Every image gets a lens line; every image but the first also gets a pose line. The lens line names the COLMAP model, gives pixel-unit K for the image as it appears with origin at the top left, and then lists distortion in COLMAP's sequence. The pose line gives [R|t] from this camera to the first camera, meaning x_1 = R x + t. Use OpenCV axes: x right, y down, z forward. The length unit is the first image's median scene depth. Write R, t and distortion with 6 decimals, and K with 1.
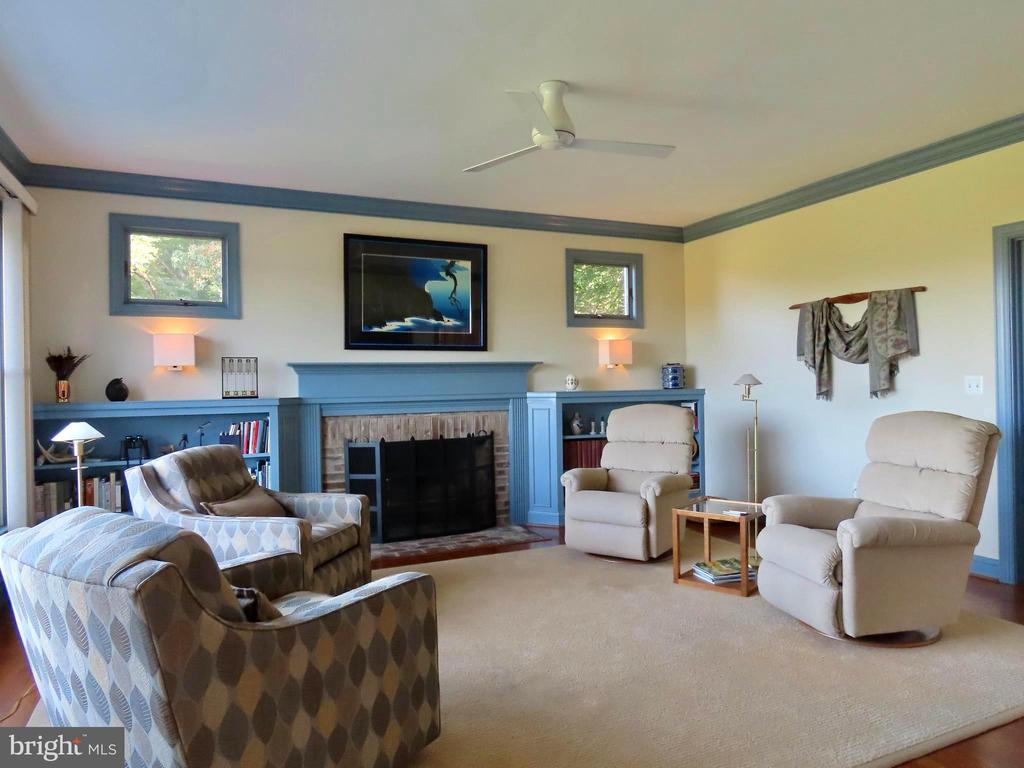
lens RADIAL K [[636.2, 0, 517.6], [0, 636.2, 386.3], [0, 0, 1]] dist [-0.017436, -0.000714]
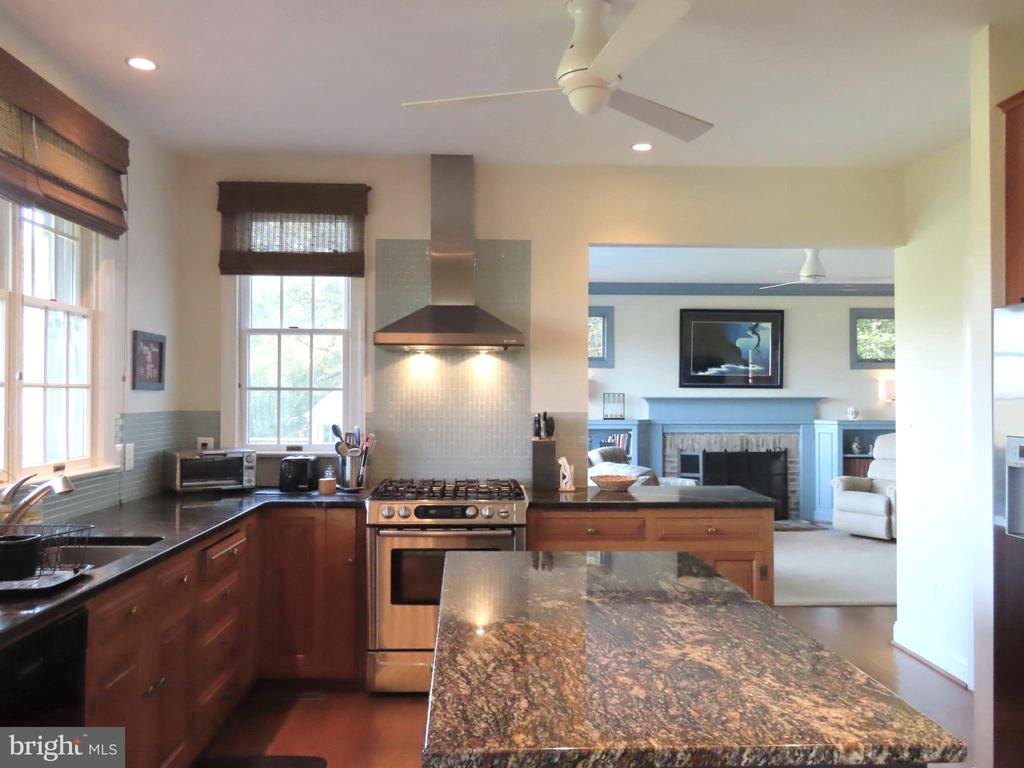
lens RADIAL K [[817.8, 0, 512.0], [0, 817.8, 384.0], [0, 0, 1]] dist [0.001850, -0.001661]
pose [[0.915853, 0.011691, -0.401343, 0.126099], [-0.018559, 0.999740, -0.013229, -0.032541], [0.401084, 0.019565, 0.915832, -0.845479]]
